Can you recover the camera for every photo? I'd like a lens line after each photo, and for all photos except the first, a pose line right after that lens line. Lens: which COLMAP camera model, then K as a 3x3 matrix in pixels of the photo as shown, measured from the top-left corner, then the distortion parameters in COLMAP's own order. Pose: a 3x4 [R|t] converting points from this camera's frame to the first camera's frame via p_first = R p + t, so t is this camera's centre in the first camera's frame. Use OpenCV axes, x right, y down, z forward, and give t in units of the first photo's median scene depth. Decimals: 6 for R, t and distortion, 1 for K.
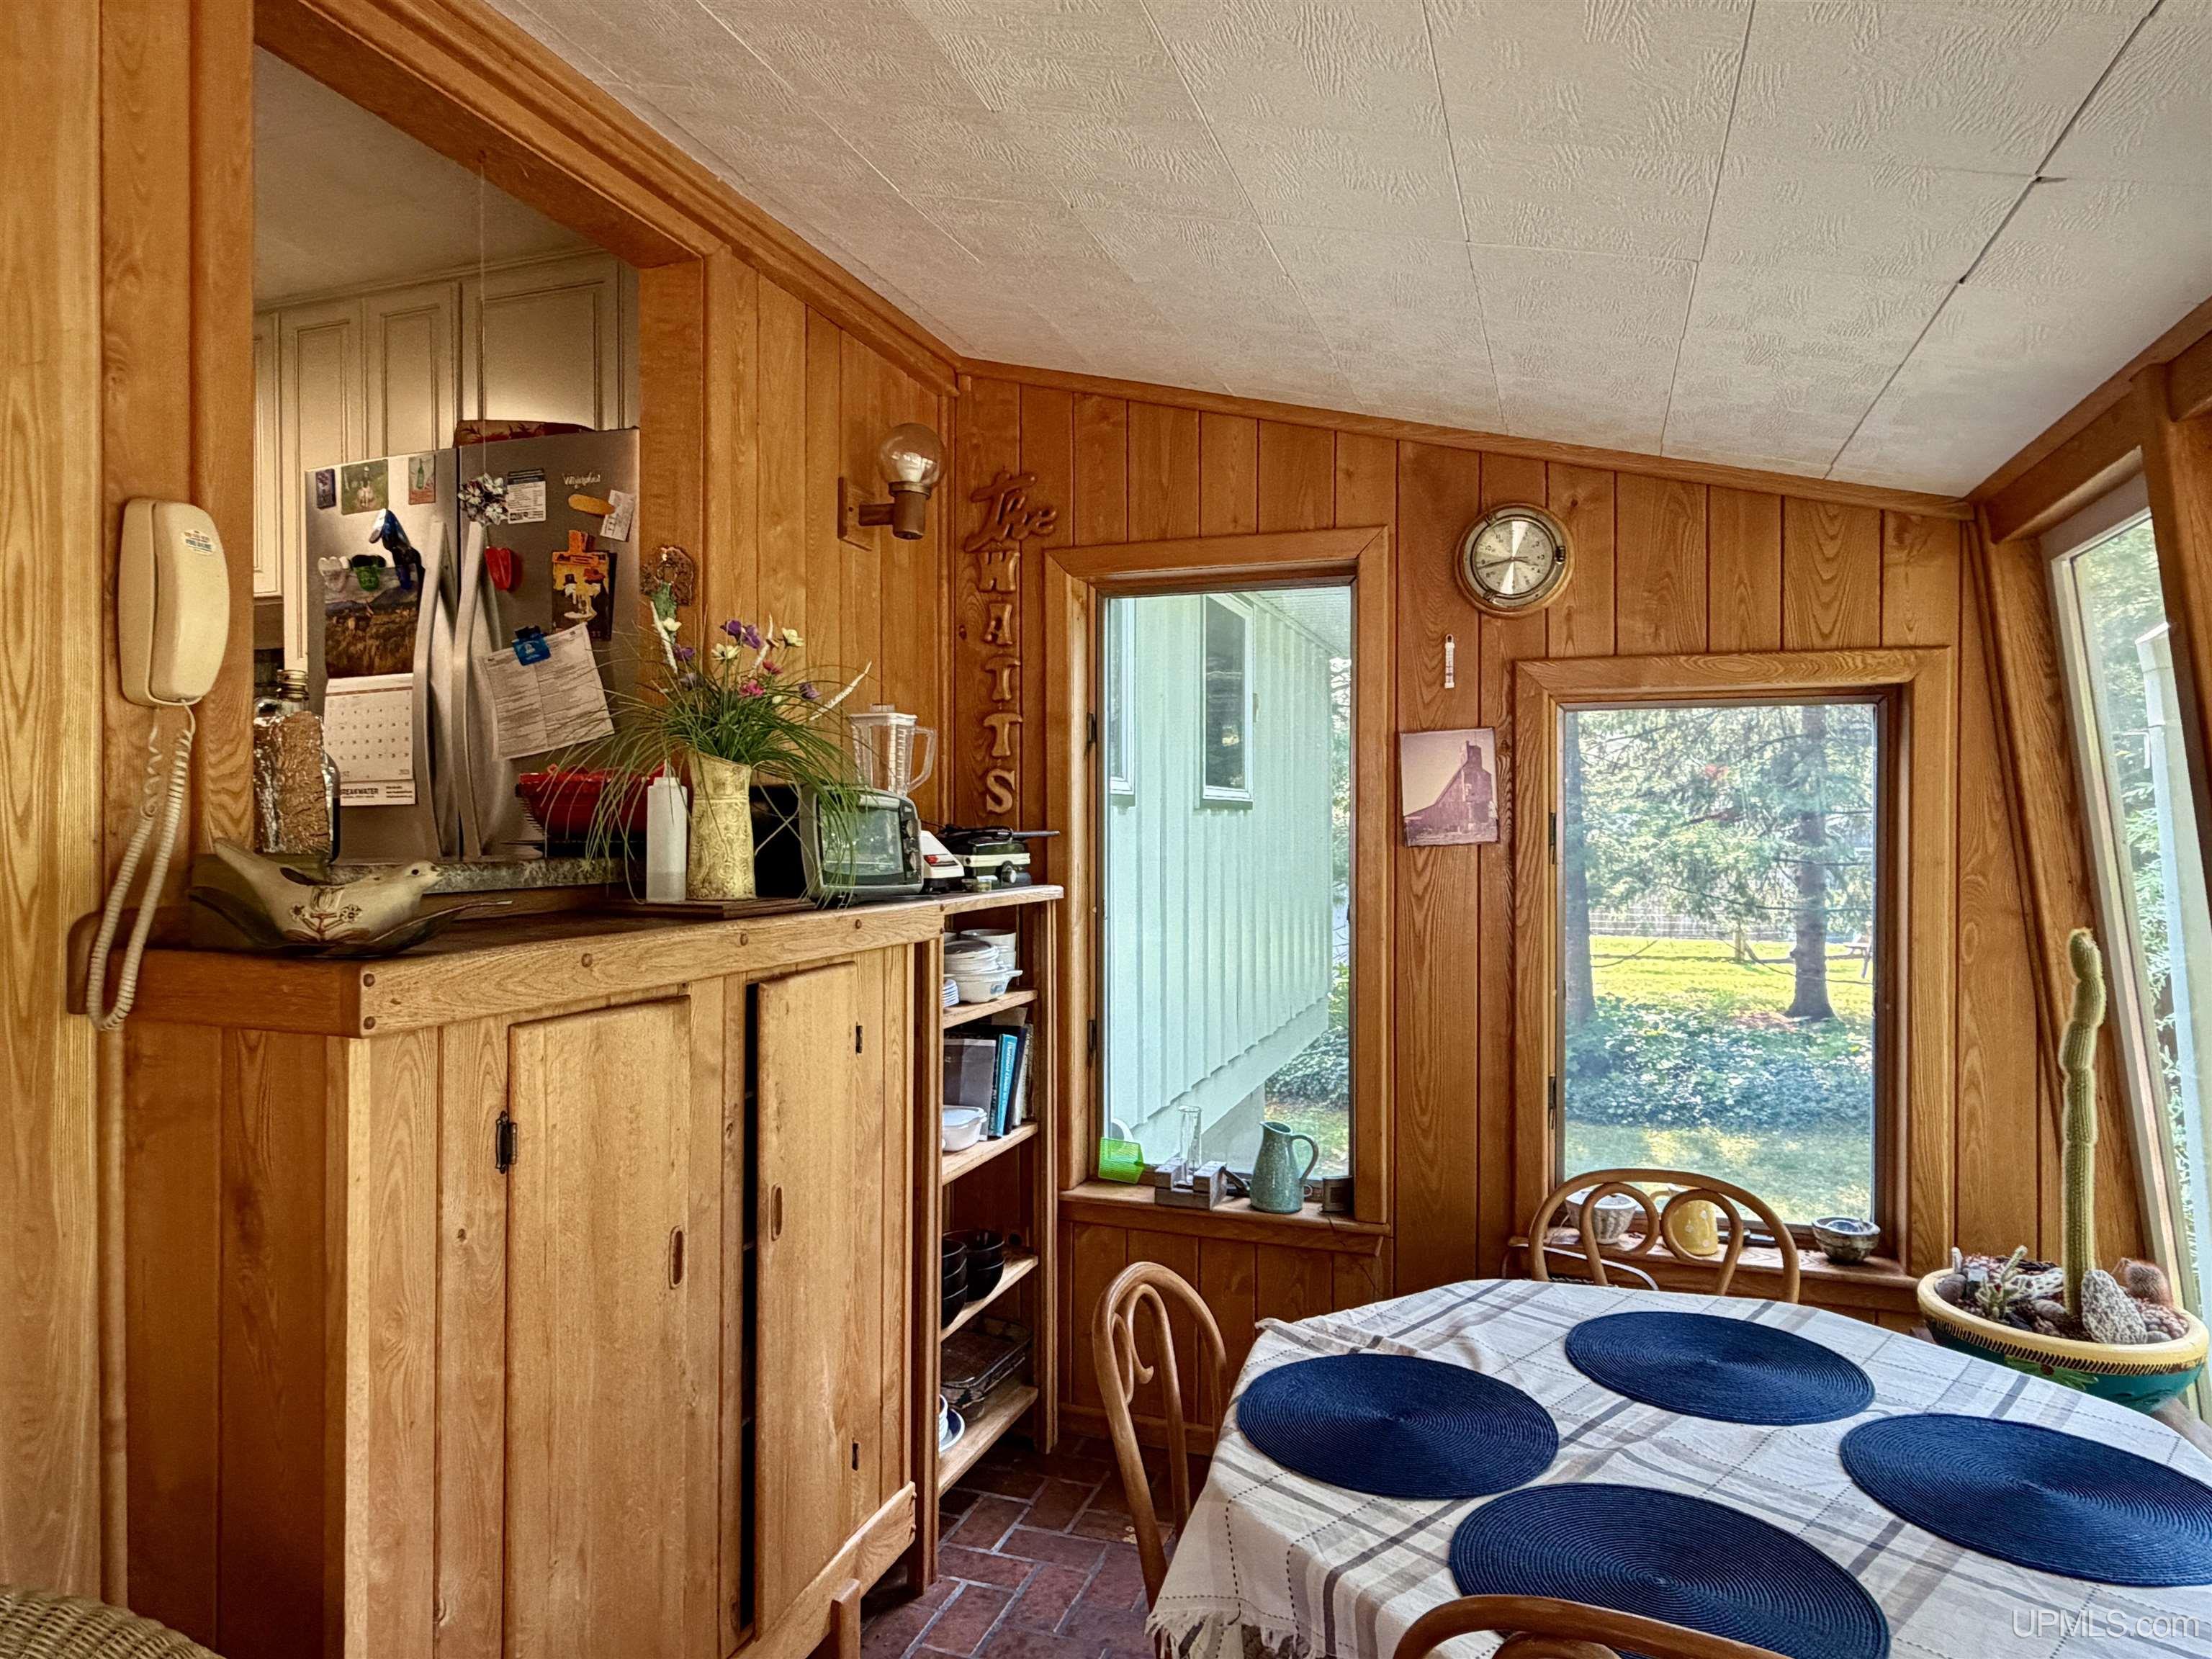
lens RADIAL K [[1357.5, 0, 1100.6], [0, 1357.5, 832.1], [0, 0, 1]] dist [-0.005484, 0.001503]
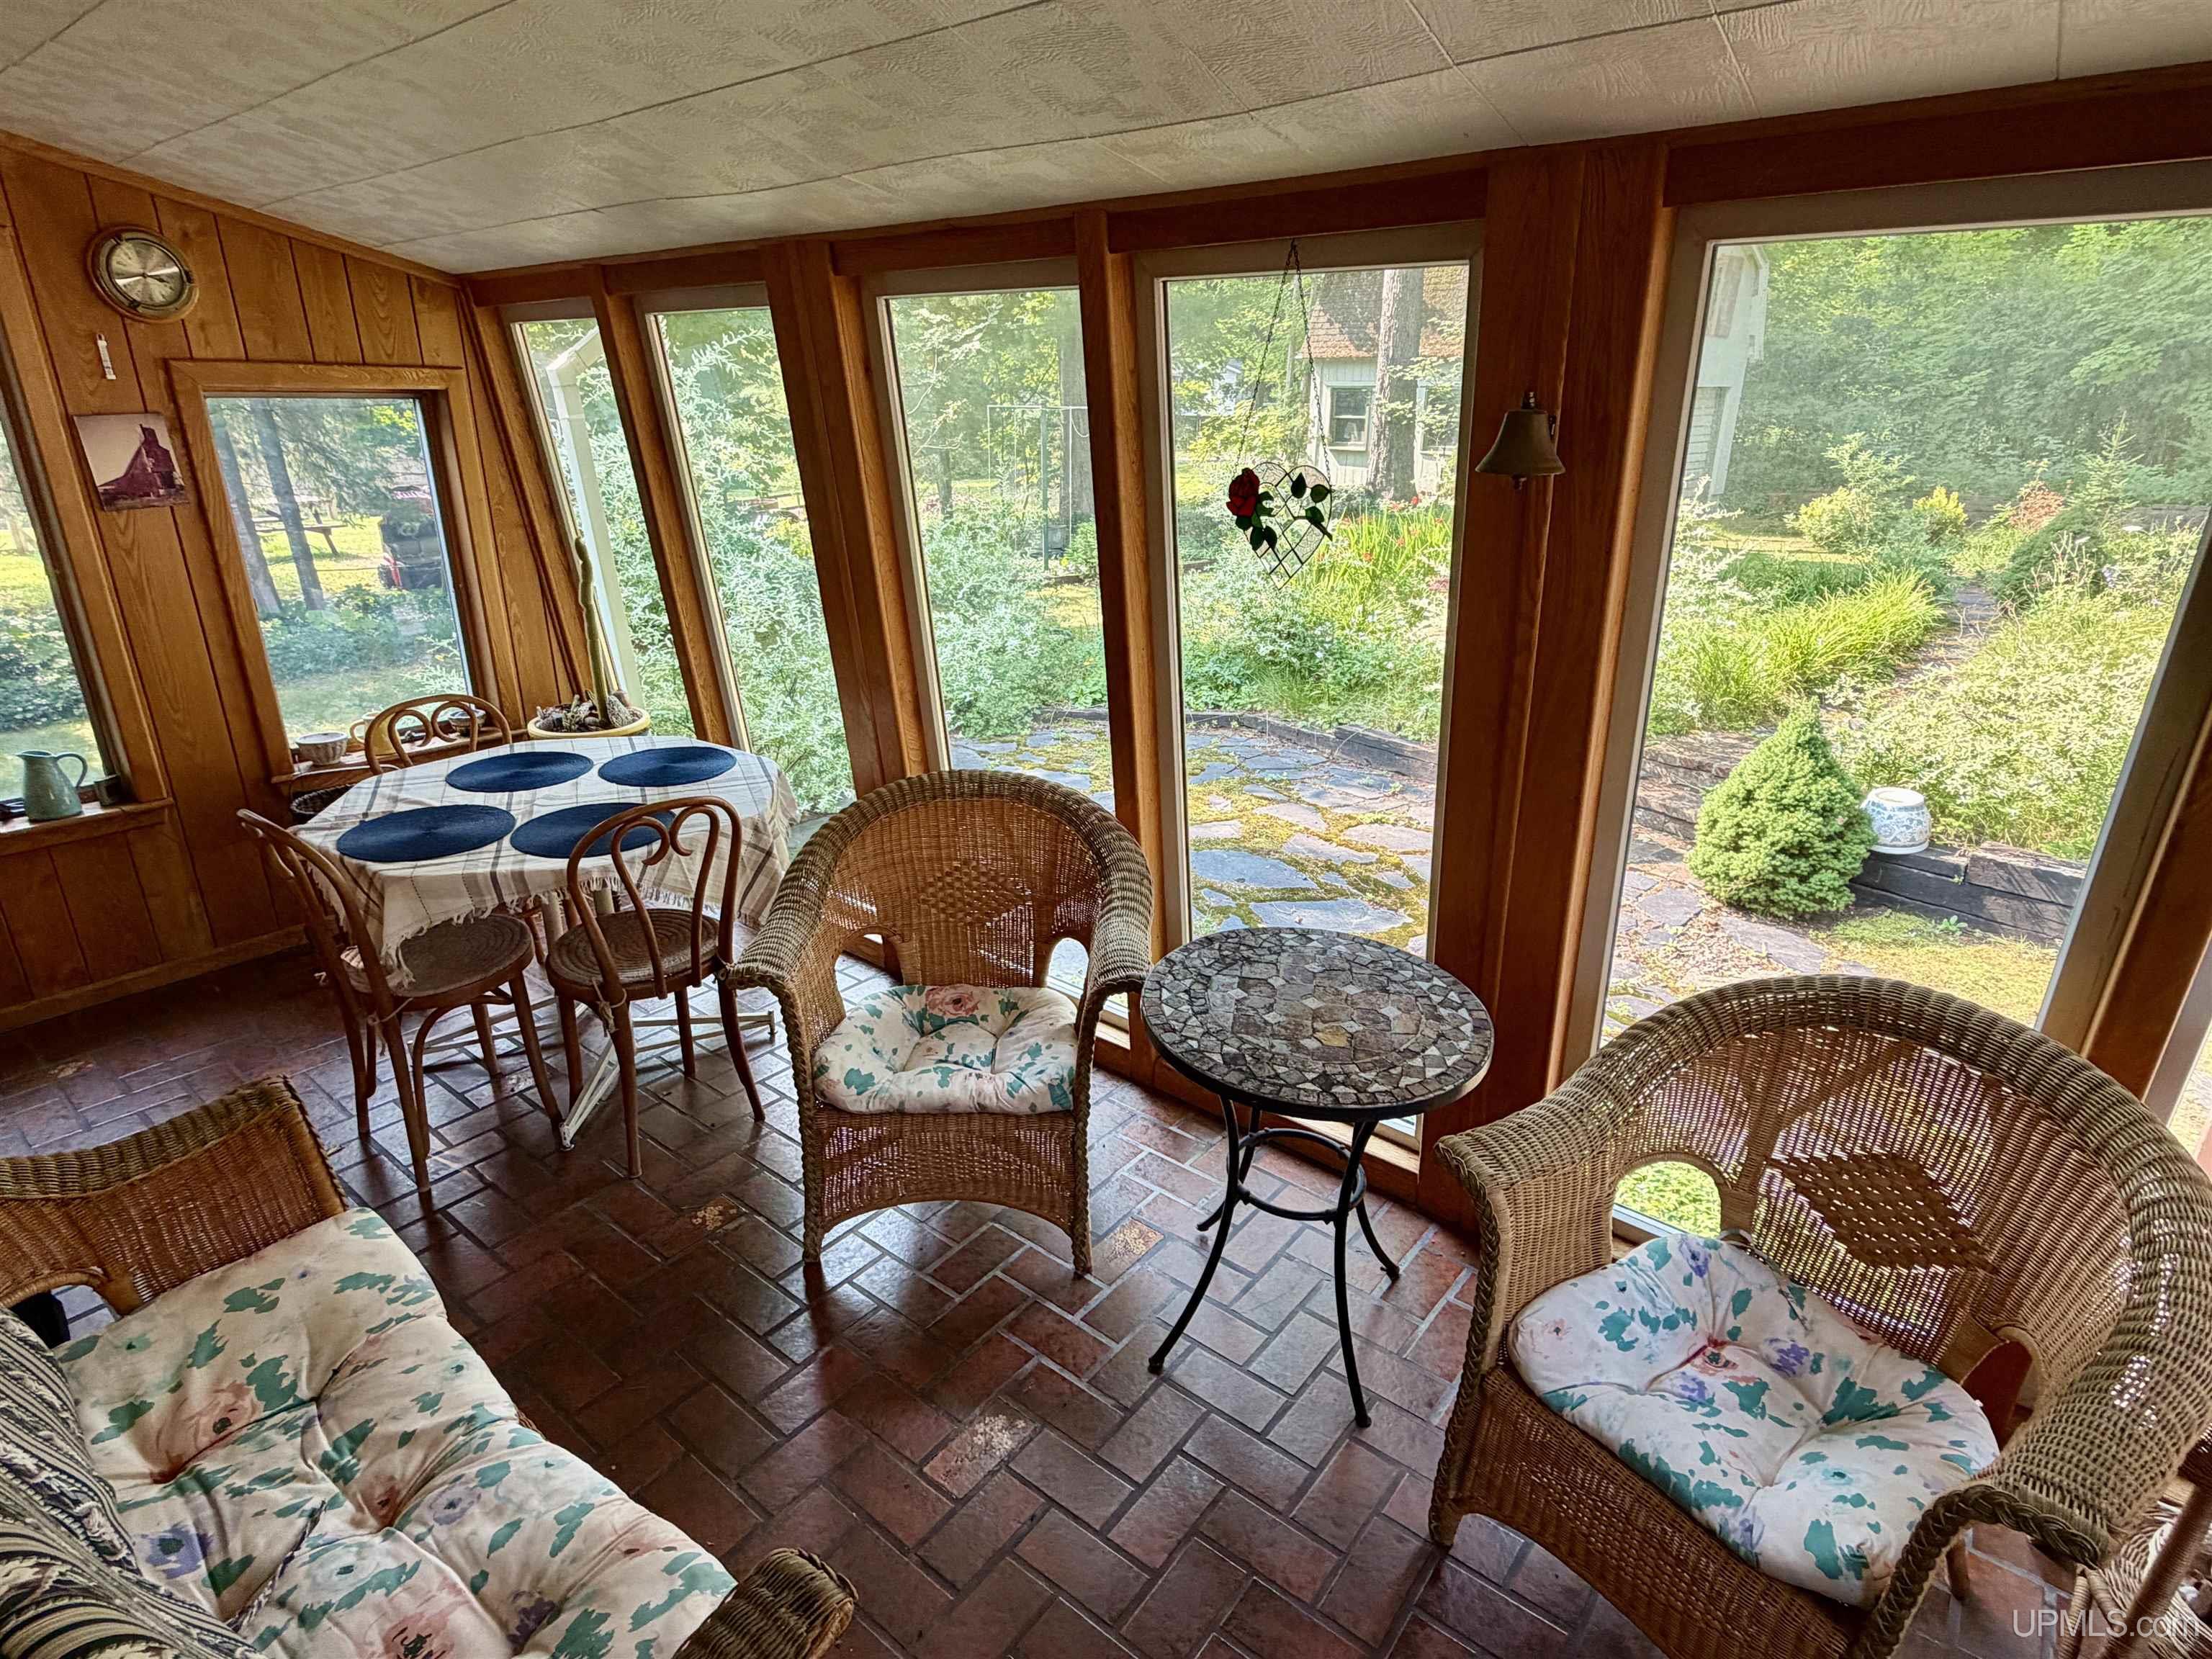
lens RADIAL K [[1175.0, 0, 1103.7], [0, 1175.0, 824.0], [0, 0, 1]] dist [-0.001063, -0.000823]
pose [[0.332147, -0.318721, 0.887748, -0.591525], [-0.006753, 0.940353, 0.340133, -0.104188], [-0.943204, -0.118969, 0.310183, -0.284490]]
